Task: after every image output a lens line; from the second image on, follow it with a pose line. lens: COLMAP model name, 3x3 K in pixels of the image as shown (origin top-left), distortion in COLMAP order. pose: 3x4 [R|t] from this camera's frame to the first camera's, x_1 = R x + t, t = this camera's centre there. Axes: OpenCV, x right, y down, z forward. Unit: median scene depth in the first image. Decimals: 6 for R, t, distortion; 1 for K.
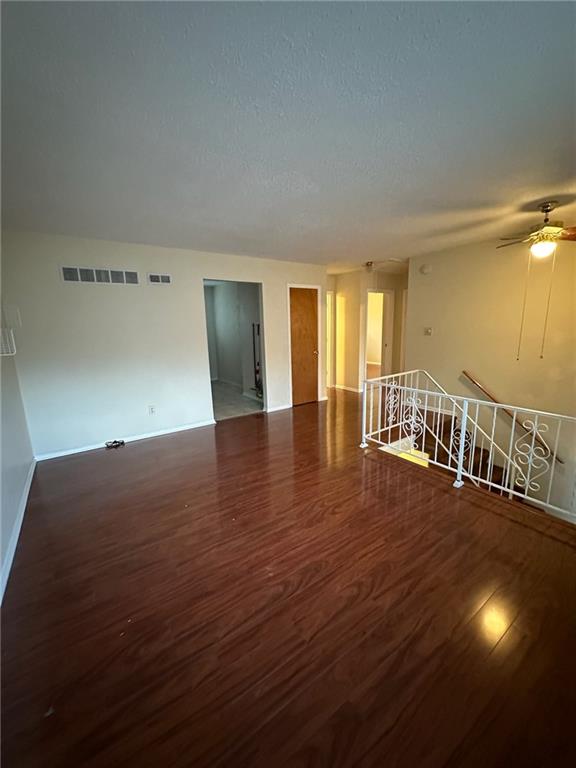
lens RADIAL K [[305.9, 0, 290.9], [0, 305.9, 383.9], [0, 0, 1]] dist [-0.001493, -0.000148]
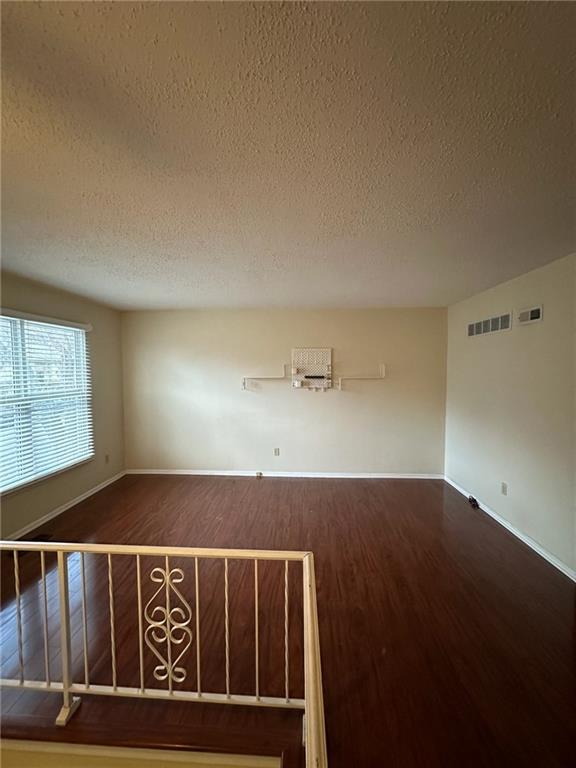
lens RADIAL K [[305.9, 0, 282.8], [0, 305.9, 386.7], [0, 0, 1]] dist [-0.001493, -0.000148]
pose [[-0.627505, 0.072318, -0.775247, 0.553562], [-0.124951, 0.973419, 0.191942, -0.286563], [0.768521, 0.217312, -0.601790, 1.178186]]
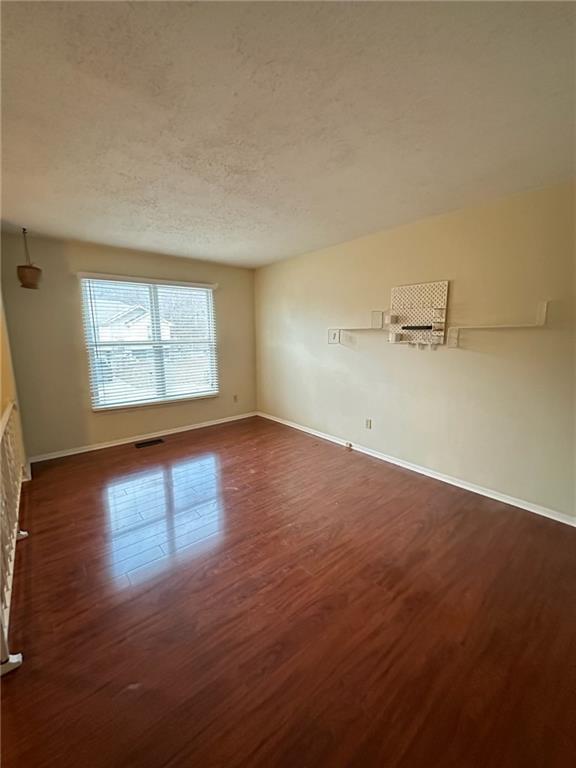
lens RADIAL K [[305.9, 0, 288.7], [0, 305.9, 380.9], [0, 0, 1]] dist [-0.001493, -0.000148]
pose [[-0.996622, 0.044246, -0.069182, -0.087143], [0.018129, 0.940197, 0.340147, -0.256695], [0.080095, 0.337744, -0.937824, 1.334523]]
